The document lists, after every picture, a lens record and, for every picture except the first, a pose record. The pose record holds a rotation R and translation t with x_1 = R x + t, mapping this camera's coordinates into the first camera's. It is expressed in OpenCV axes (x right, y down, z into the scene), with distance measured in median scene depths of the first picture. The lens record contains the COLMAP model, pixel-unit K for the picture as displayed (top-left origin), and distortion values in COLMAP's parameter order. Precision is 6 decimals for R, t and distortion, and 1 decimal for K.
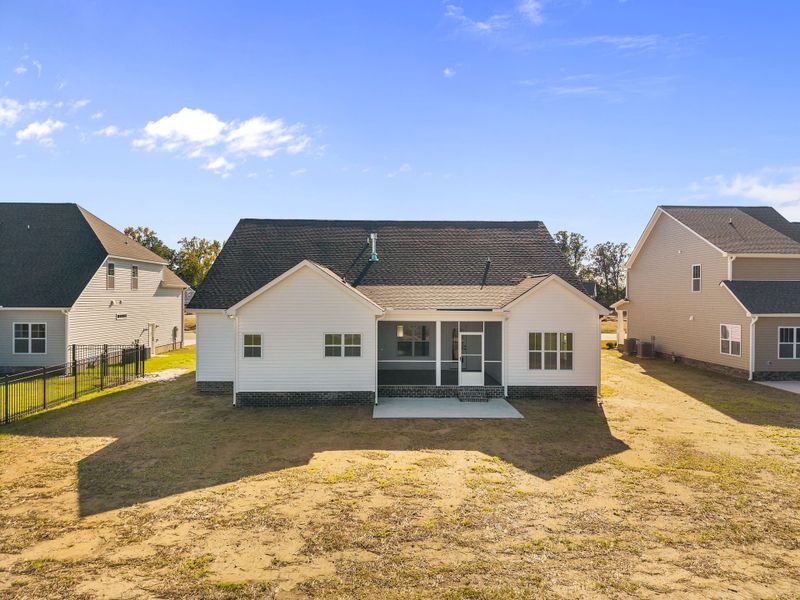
lens RADIAL K [[529.1, 0, 400.0], [0, 529.1, 300.0], [0, 0, 1]] dist [0.043068, -0.042444]
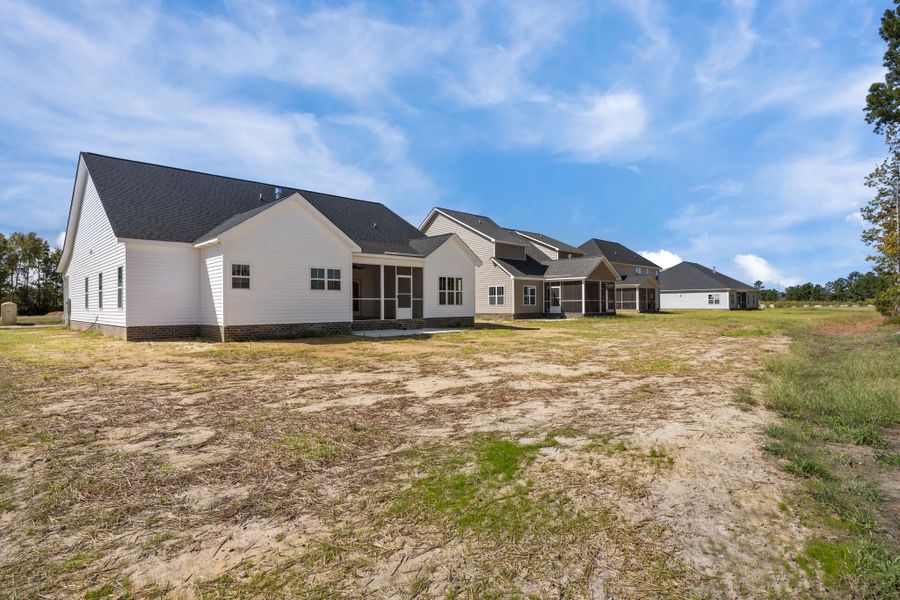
lens RADIAL K [[467.3, 0, 450.0], [0, 467.3, 300.0], [0, 0, 1]] dist [0.000830, 0.000647]
pose [[0.729060, -0.002577, 0.684445, -0.529494], [0.014462, 0.999828, -0.011640, 0.132143], [-0.684297, 0.018385, 0.728972, 0.139480]]
